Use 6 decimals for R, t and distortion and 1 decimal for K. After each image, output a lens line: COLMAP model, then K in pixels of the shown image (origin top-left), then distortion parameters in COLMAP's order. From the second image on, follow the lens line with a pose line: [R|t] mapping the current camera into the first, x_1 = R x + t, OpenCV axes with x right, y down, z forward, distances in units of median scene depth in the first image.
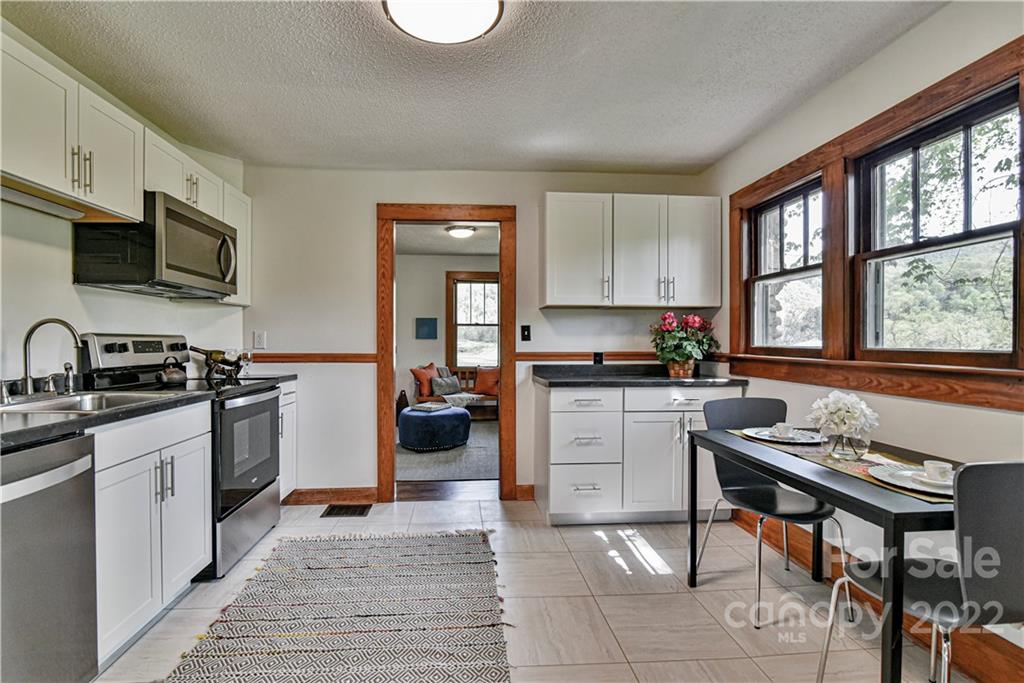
lens RADIAL K [[472.4, 0, 505.1], [0, 472.4, 344.4], [0, 0, 1]] dist [-0.015410, -0.000599]
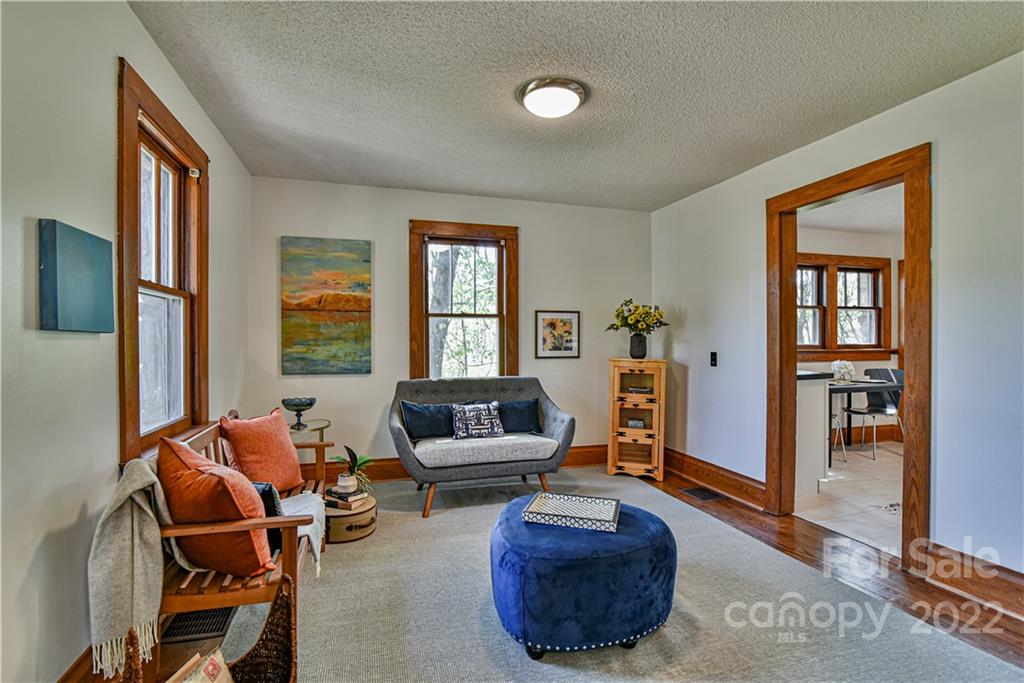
lens RADIAL K [[472.4, 0, 506.5], [0, 472.4, 343.8], [0, 0, 1]] dist [-0.015410, -0.000599]
pose [[-0.207554, -0.008953, 0.978183, -1.200788], [0.006242, 0.999926, 0.010476, -0.027123], [-0.978204, 0.008280, -0.207482, 2.684464]]
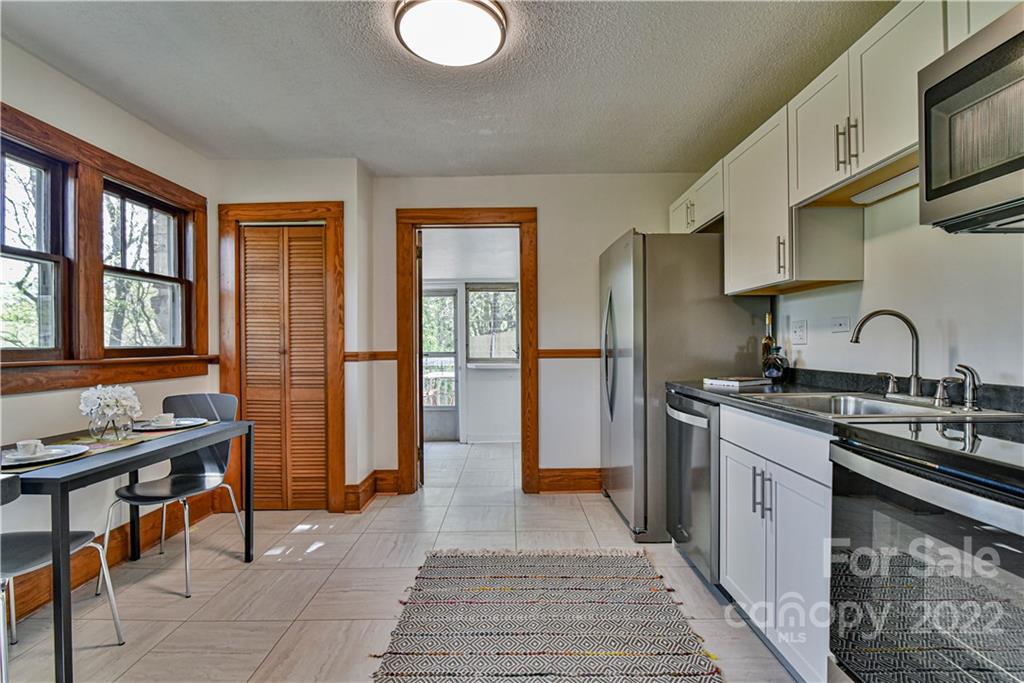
lens RADIAL K [[490.1, 0, 511.7], [0, 490.1, 346.6], [0, 0, 1]] dist [-0.020309, 0.000266]
pose [[-0.995691, 0.003675, 0.092655, -0.281967], [0.004620, 0.999940, 0.009982, 0.001623], [-0.092613, 0.010367, -0.995648, 1.592651]]
